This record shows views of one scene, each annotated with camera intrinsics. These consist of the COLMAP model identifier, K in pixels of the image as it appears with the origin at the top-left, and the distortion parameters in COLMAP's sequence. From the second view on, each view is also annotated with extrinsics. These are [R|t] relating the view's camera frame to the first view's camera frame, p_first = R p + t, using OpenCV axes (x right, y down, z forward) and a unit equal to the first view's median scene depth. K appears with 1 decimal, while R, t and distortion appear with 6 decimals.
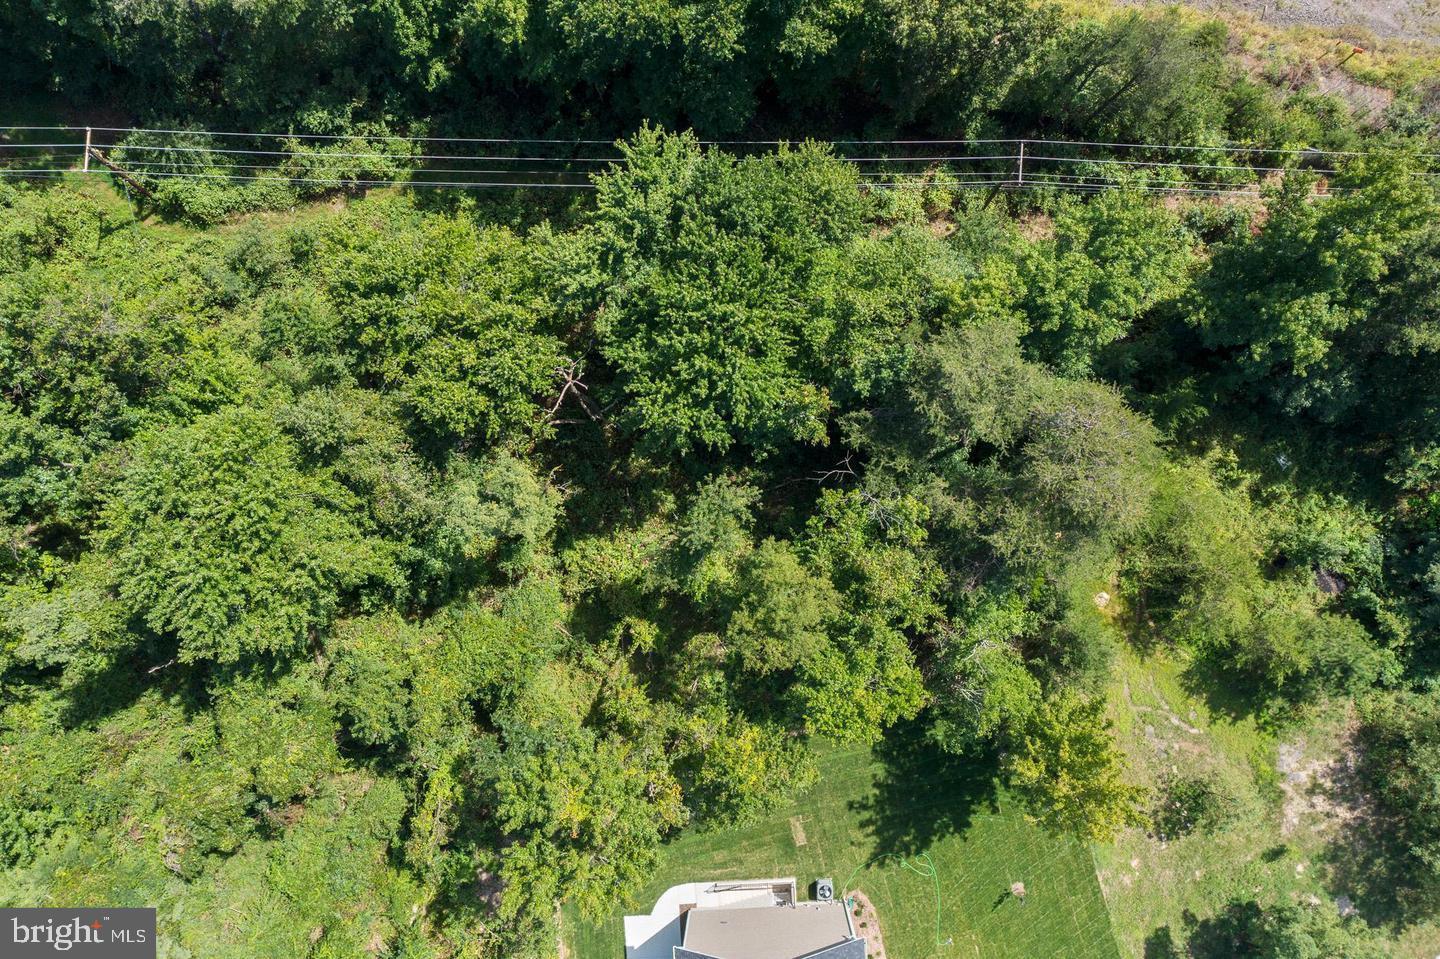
lens RADIAL K [[1143.9, 0, 717.8], [0, 1143.9, 471.7], [0, 0, 1]] dist [-0.003437, 0.005997]
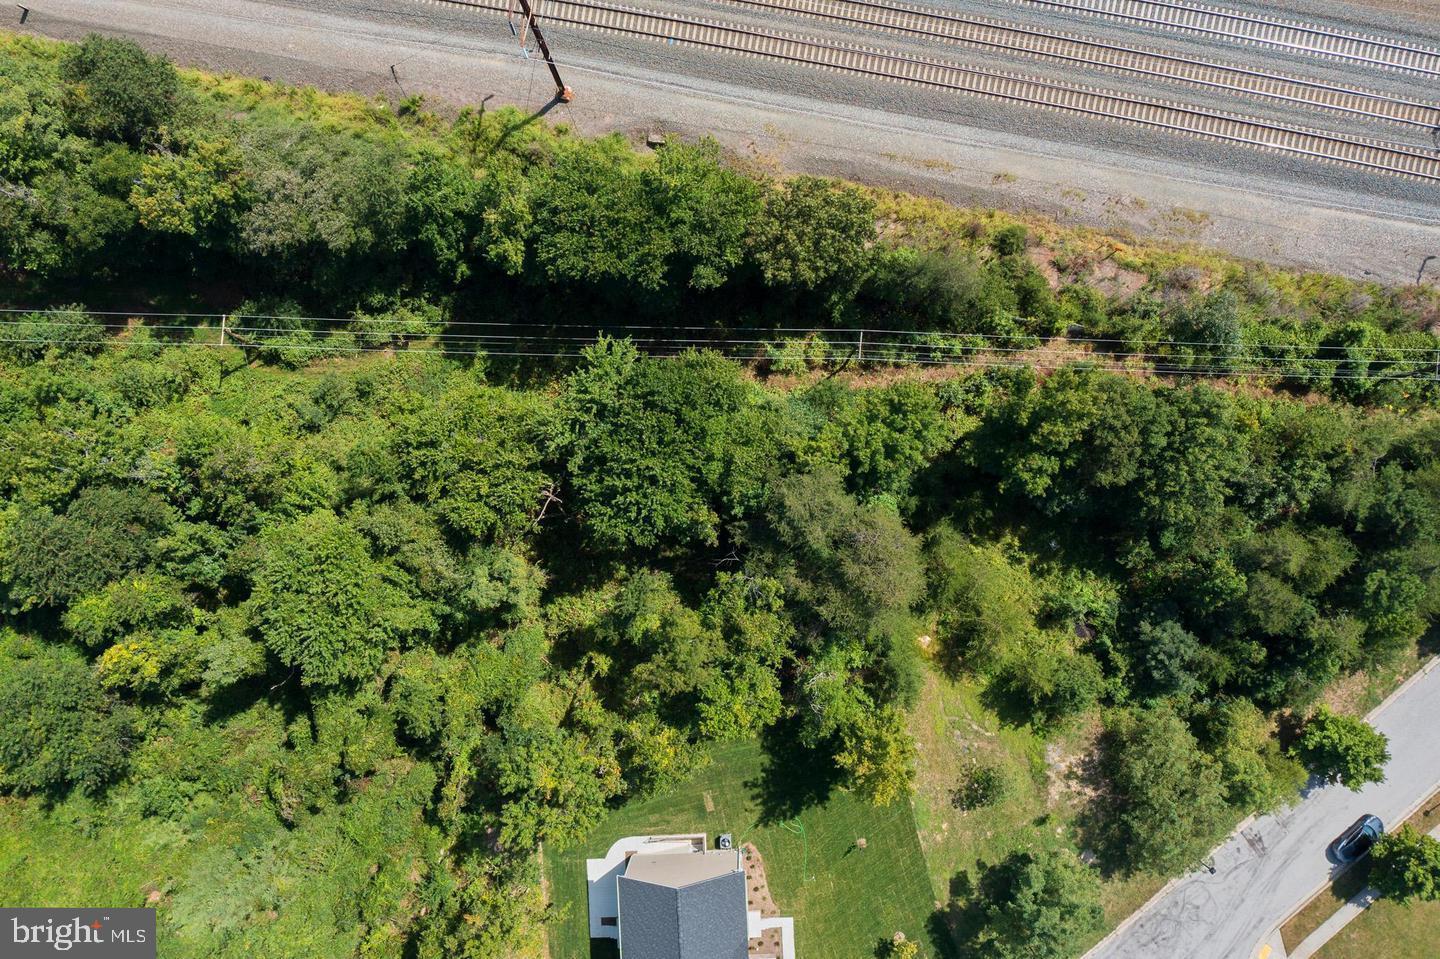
lens RADIAL K [[1155.8, 0, 719.1], [0, 1155.8, 470.3], [0, 0, 1]] dist [-0.008531, 0.005469]
pose [[0.999963, 0.008616, -0.000267, 0.081494], [-0.008616, 0.999963, 0.000447, -0.103862], [0.000271, -0.000445, 1.000000, -0.456728]]
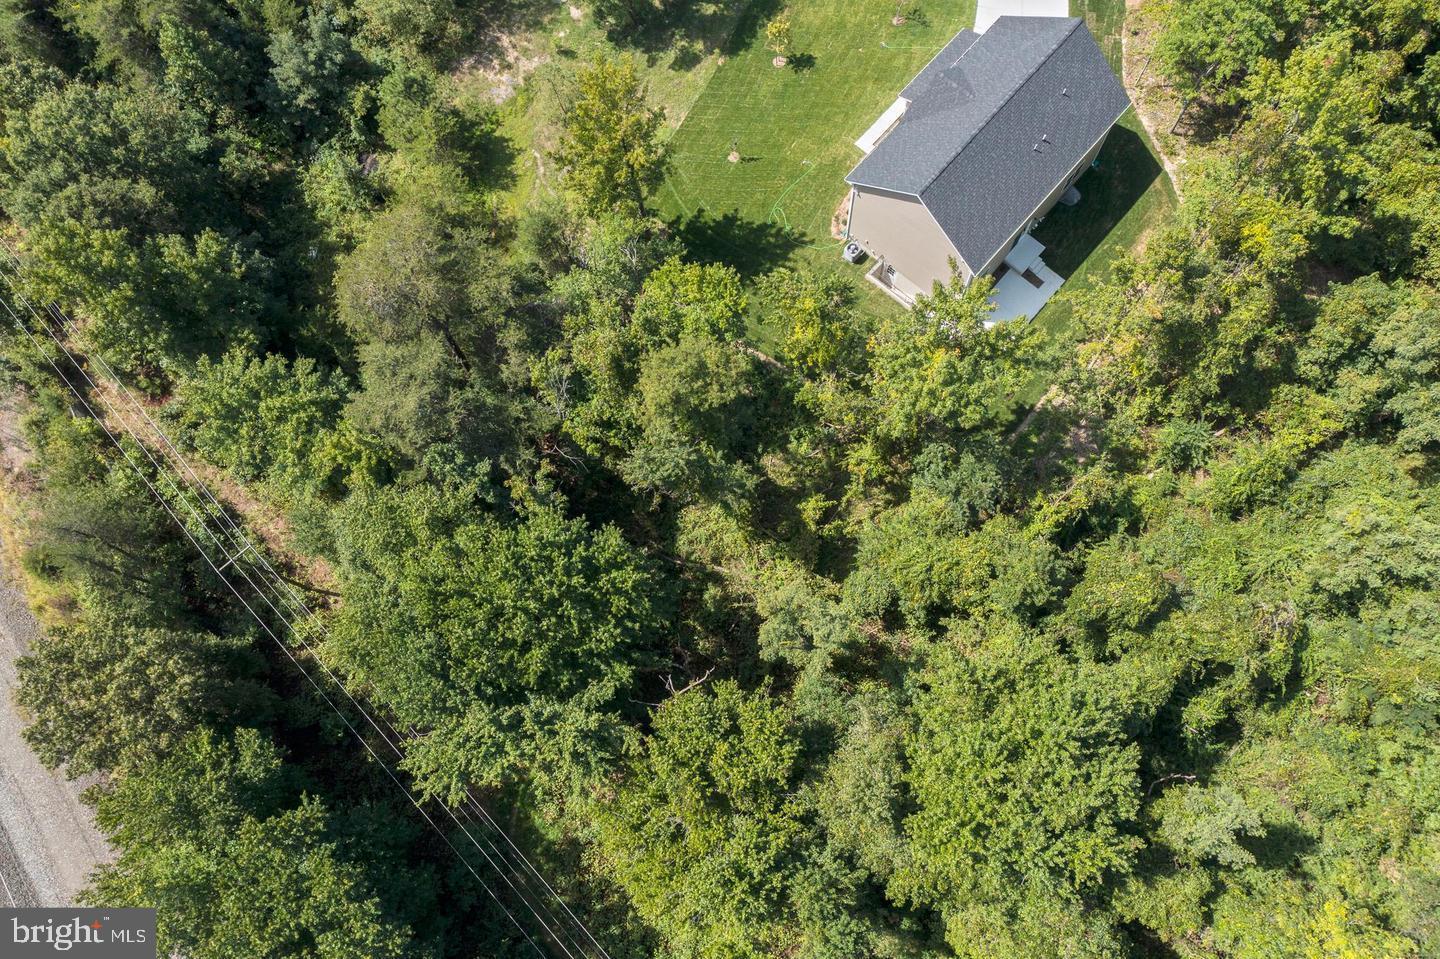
lens RADIAL K [[1140.0, 0, 718.2], [0, 1140.0, 470.8], [0, 0, 1]] dist [-0.007596, 0.006367]
pose [[-0.704086, -0.660529, 0.260700, -0.251846], [0.709651, -0.667752, 0.224726, -0.130169], [0.025645, 0.343232, 0.938900, 0.005275]]
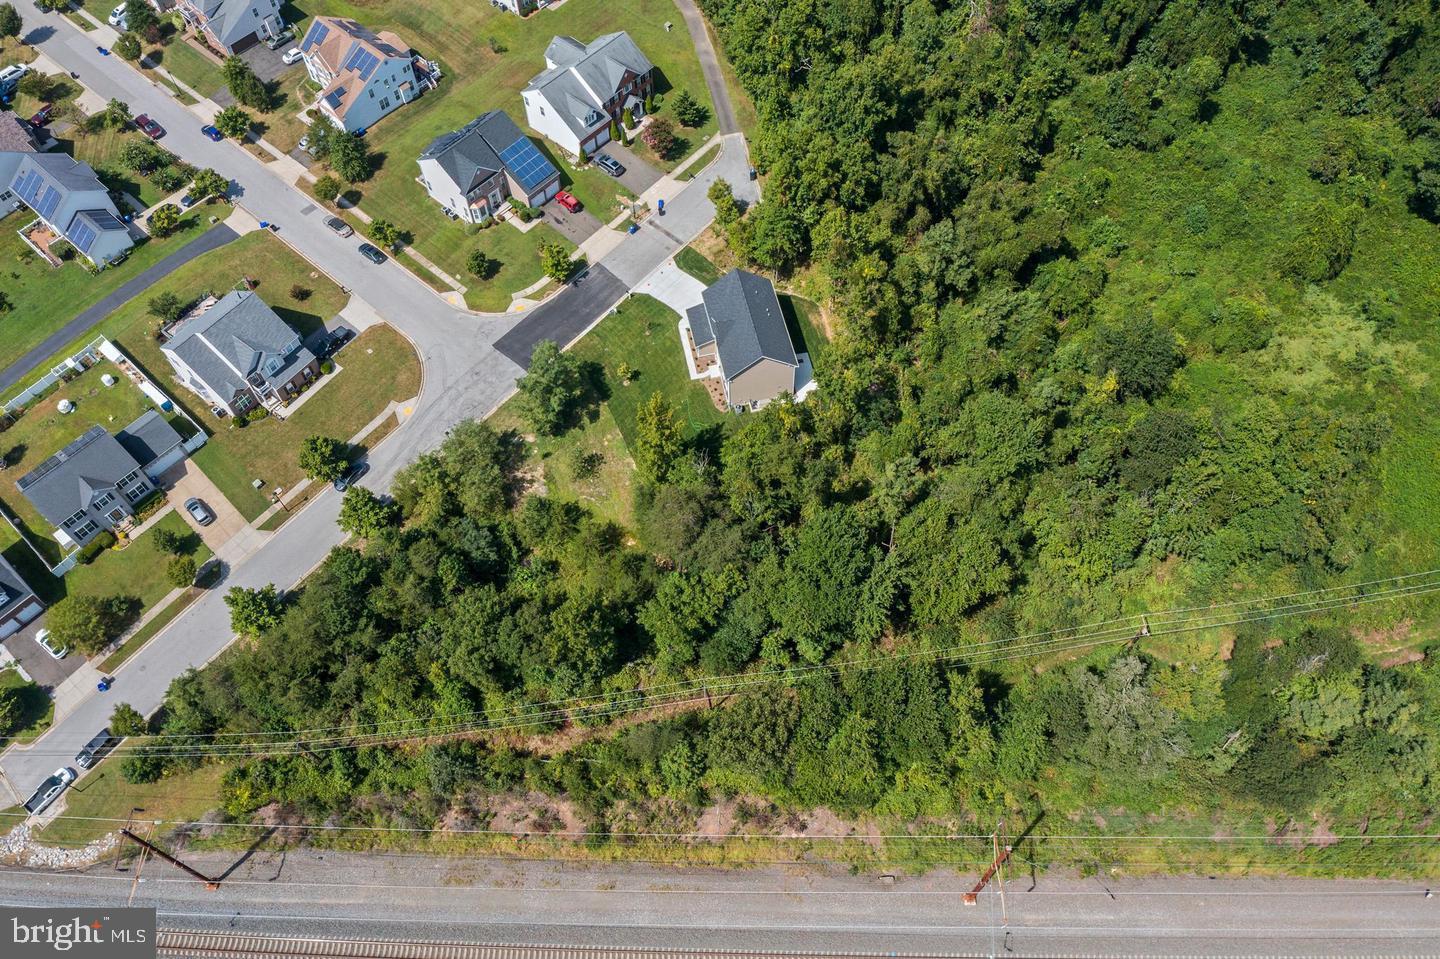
lens RADIAL K [[1143.9, 0, 717.8], [0, 1143.9, 471.7], [0, 0, 1]] dist [-0.003437, 0.005997]
pose [[-0.987185, 0.154888, -0.038409, 0.246831], [-0.149855, -0.817048, 0.556755, -1.052104], [0.054853, 0.555376, 0.829788, -0.895824]]
